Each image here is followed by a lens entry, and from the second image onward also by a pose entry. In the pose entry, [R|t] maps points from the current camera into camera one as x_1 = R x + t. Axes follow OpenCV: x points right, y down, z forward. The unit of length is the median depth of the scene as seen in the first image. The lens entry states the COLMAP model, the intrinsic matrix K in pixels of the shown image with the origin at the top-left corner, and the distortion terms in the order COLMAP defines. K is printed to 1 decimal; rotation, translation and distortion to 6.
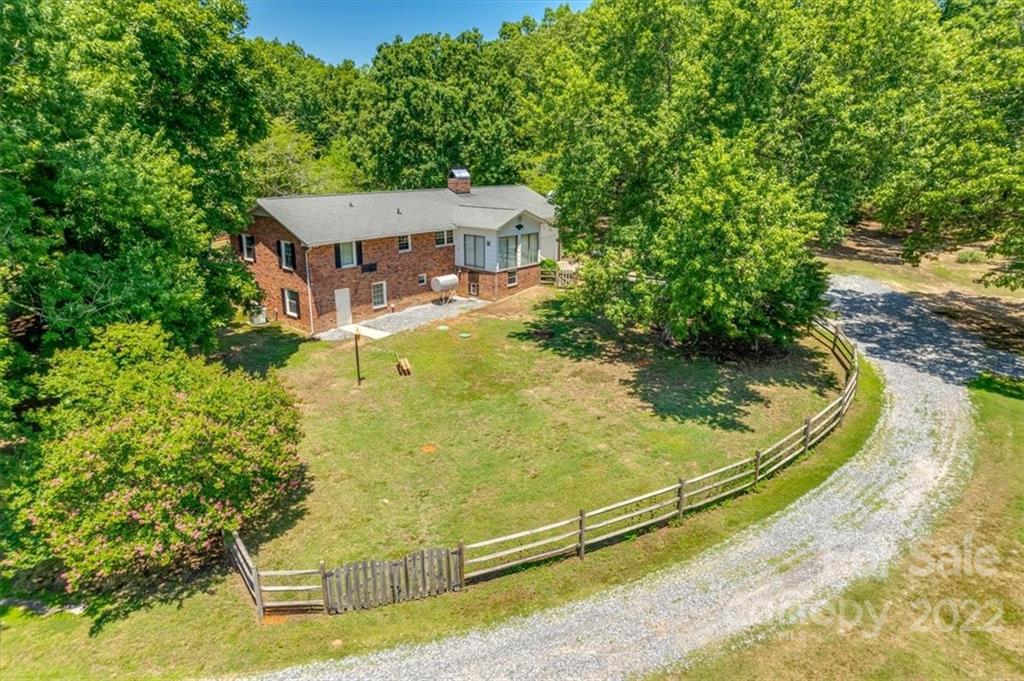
lens RADIAL K [[653.9, 0, 511.6], [0, 653.9, 341.0], [0, 0, 1]] dist [-0.025394, 0.000578]
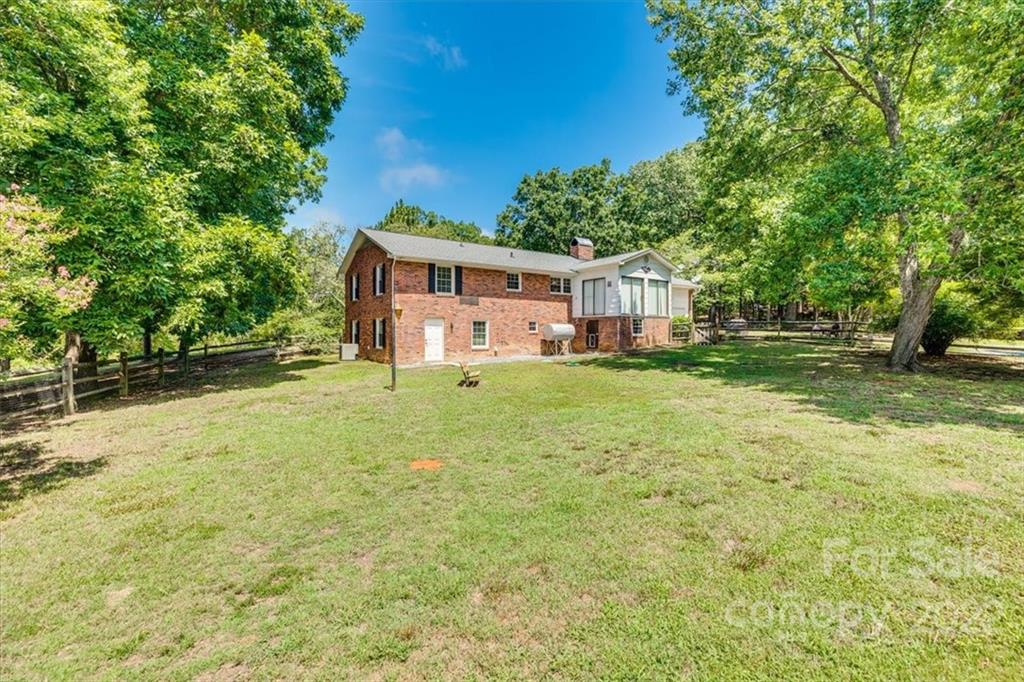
lens RADIAL K [[461.6, 0, 516.5], [0, 461.6, 338.9], [0, 0, 1]] dist [0.002382, 0.002621]
pose [[0.968027, -0.006652, -0.250759, -0.001744], [-0.063417, 0.960686, -0.270299, 0.100352], [0.242699, 0.277559, 0.929547, 0.446240]]
